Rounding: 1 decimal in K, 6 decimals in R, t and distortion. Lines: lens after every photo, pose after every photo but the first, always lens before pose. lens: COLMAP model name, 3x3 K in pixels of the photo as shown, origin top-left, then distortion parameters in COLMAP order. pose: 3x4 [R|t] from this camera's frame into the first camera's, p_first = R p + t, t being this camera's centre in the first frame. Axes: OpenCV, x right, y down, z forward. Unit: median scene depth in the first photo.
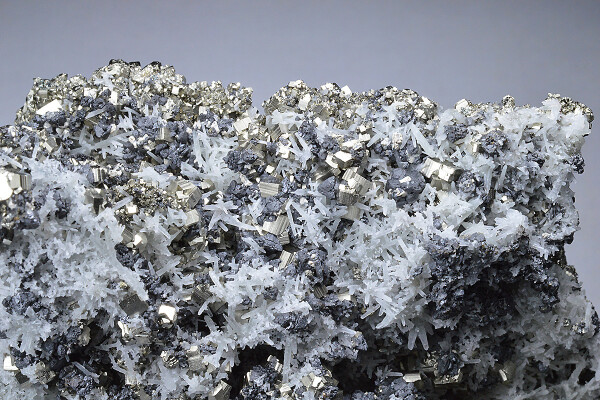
lens RADIAL K [[1722.9, 0, 299.8], [0, 1722.9, 200.0], [0, 0, 1]] dist [-0.090989, 0.000000]
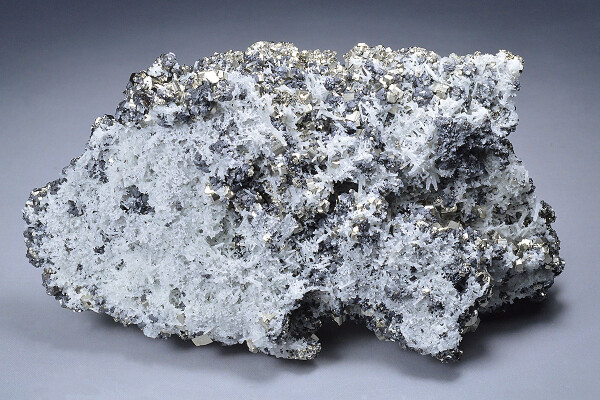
lens RADIAL K [[1722.9, 0, 300.1], [0, 1722.9, 200.0], [0, 0, 1]] dist [-0.090989, 0.000000]
pose [[0.999919, -0.011907, 0.004508, -0.079209], [0.012531, 0.983055, -0.182882, 0.436486], [-0.002254, 0.182924, 0.983124, -0.787586]]
